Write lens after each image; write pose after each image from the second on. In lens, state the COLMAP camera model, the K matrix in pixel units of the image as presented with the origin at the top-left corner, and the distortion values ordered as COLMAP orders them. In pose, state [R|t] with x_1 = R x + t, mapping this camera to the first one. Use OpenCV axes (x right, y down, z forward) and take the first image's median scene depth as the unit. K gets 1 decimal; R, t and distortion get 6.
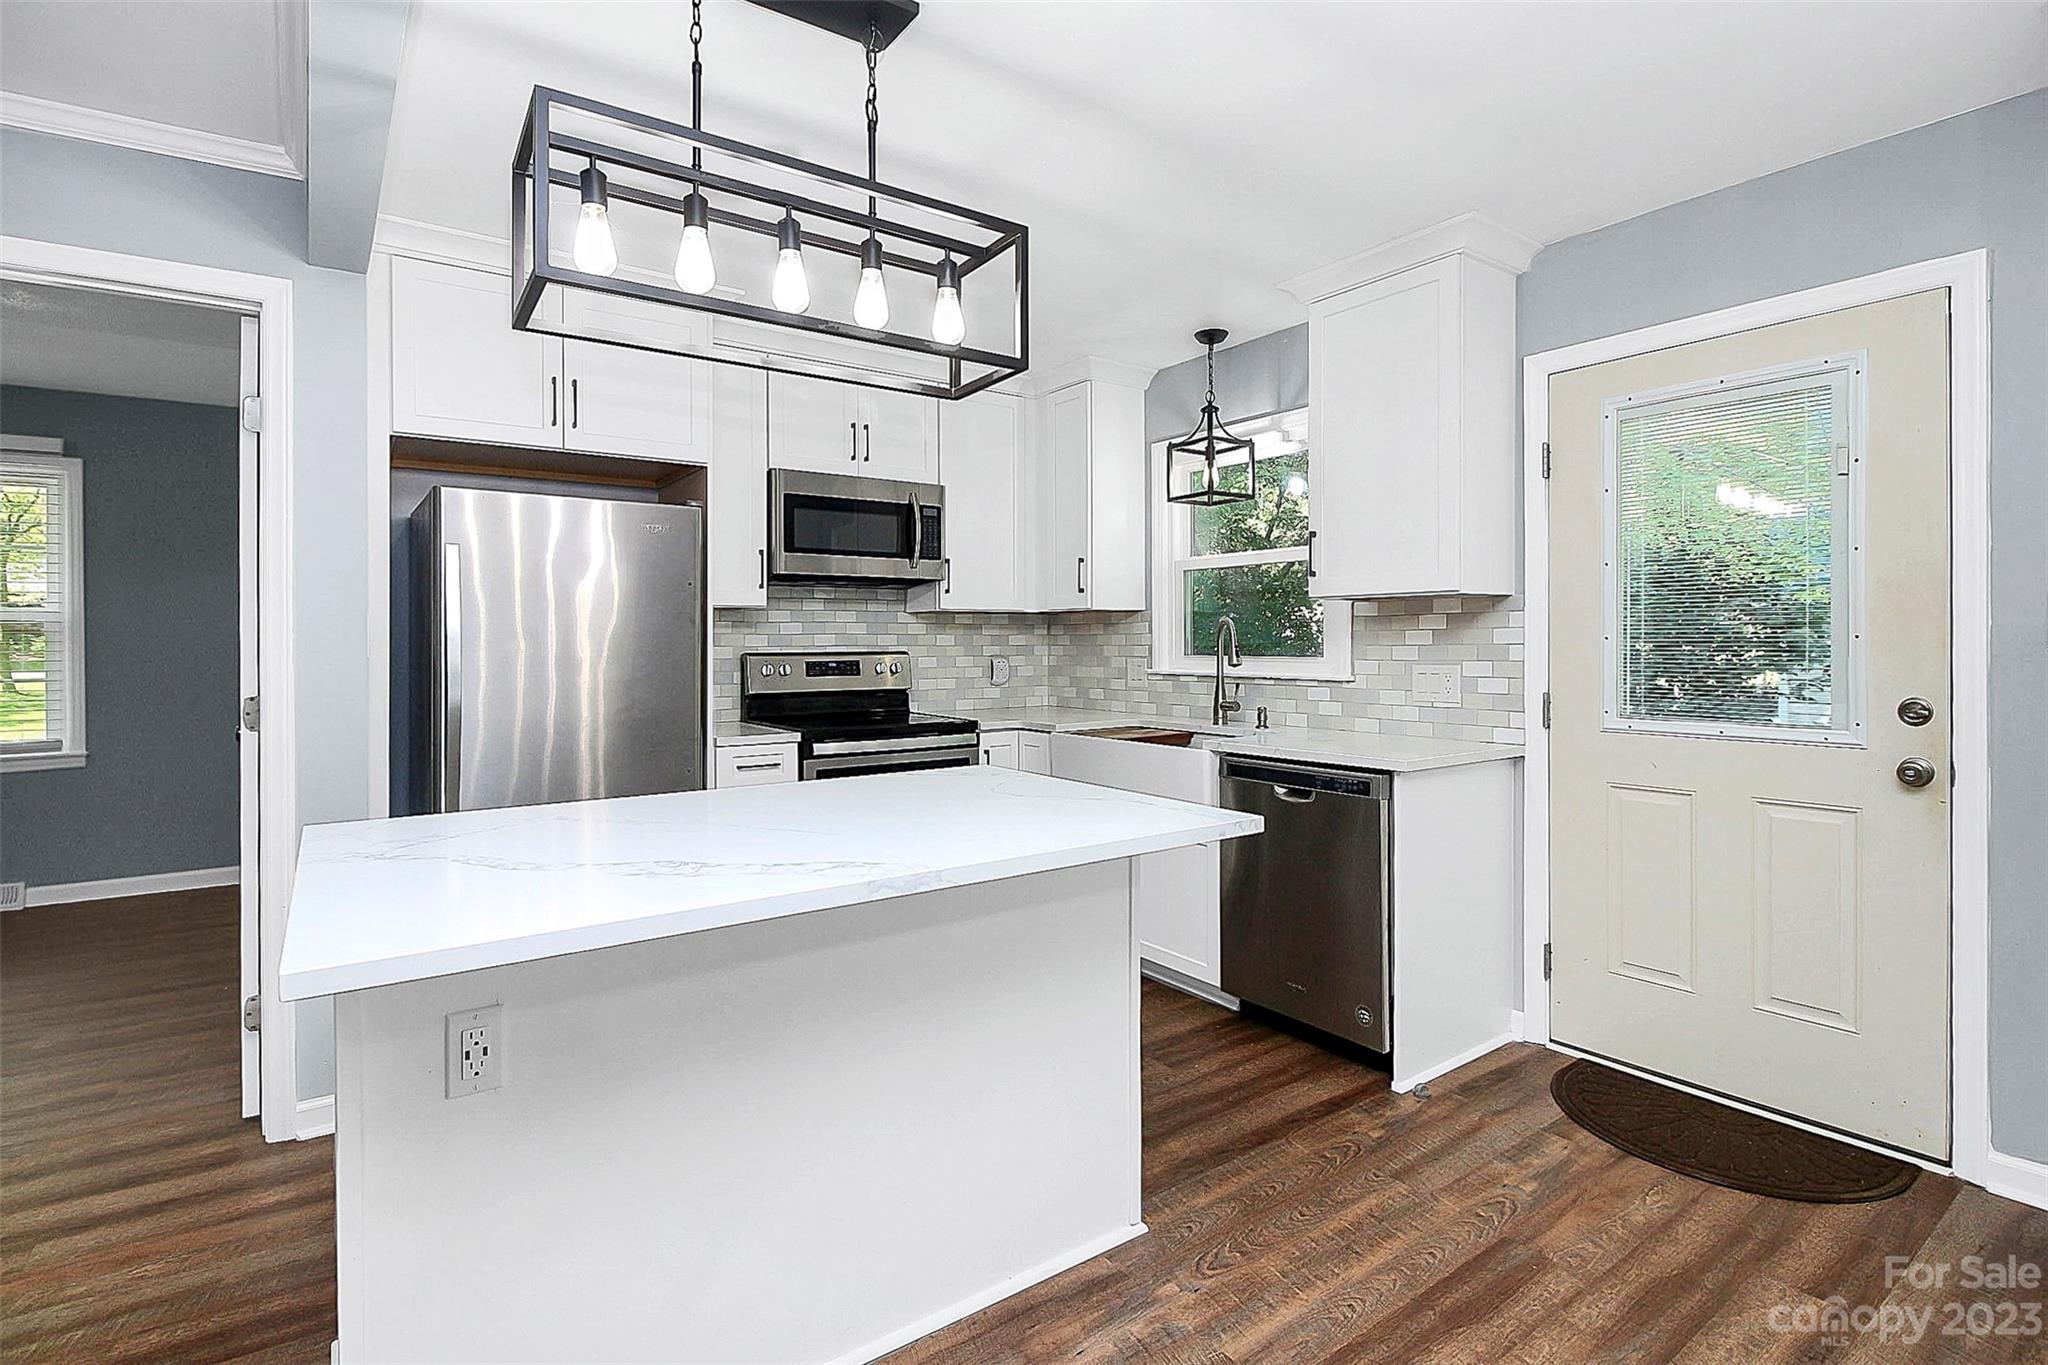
lens RADIAL K [[968.1, 0, 1025.5], [0, 968.1, 644.5], [0, 0, 1]] dist [0.000858, -0.010935]
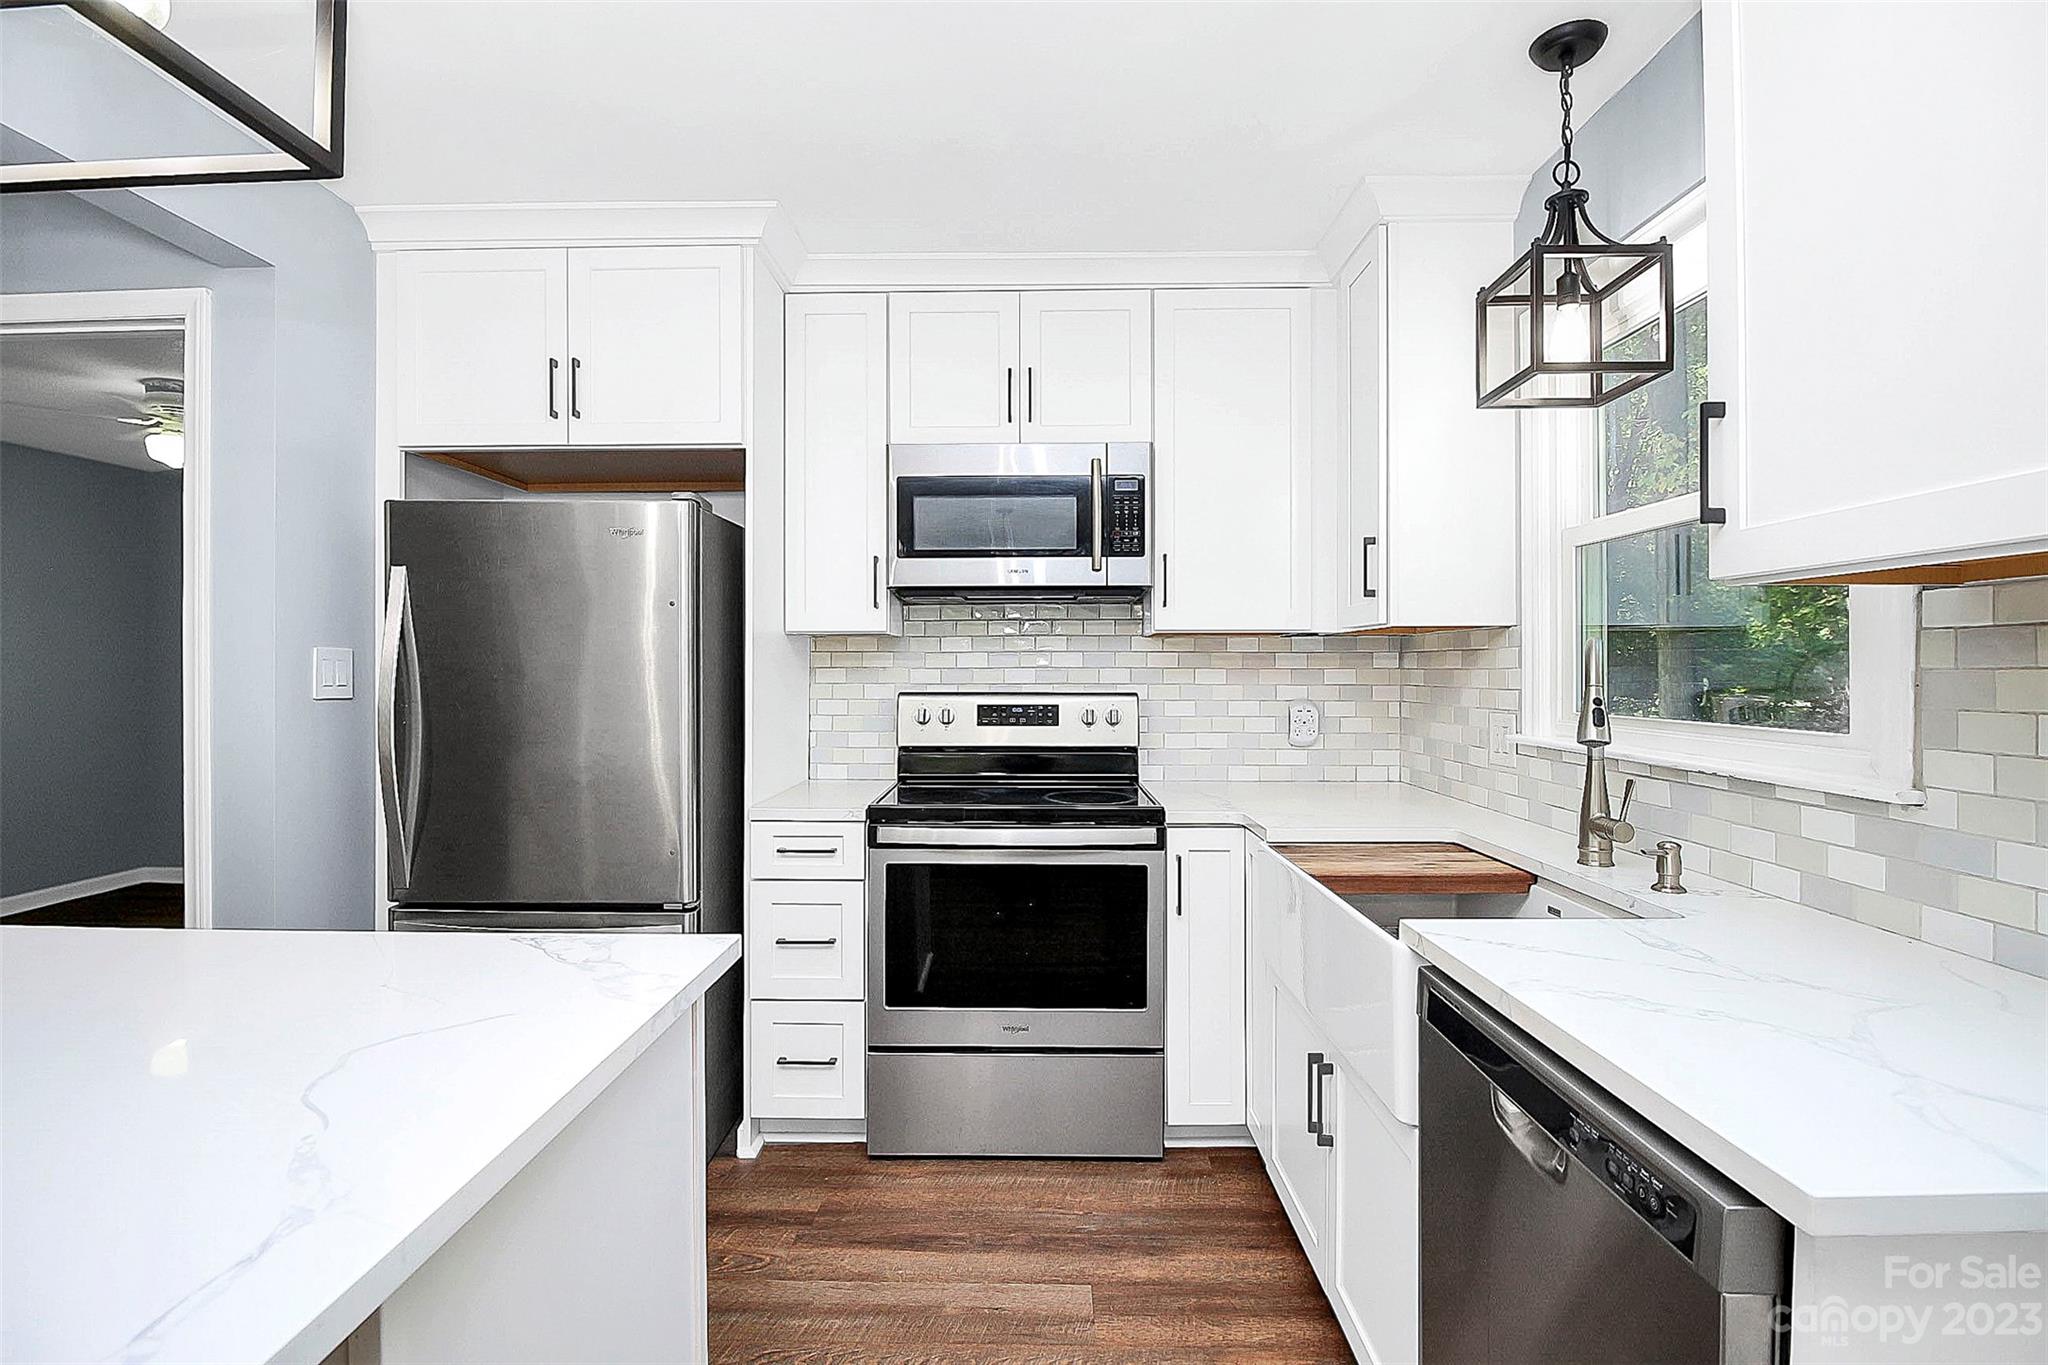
lens RADIAL K [[968.1, 0, 1018.4], [0, 968.1, 668.0], [0, 0, 1]] dist [0.000858, -0.010935]
pose [[0.799463, 0.003868, -0.600703, 0.282805], [-0.005216, 0.999986, -0.000503, -0.012141], [0.600692, 0.003535, 0.799472, 0.499776]]
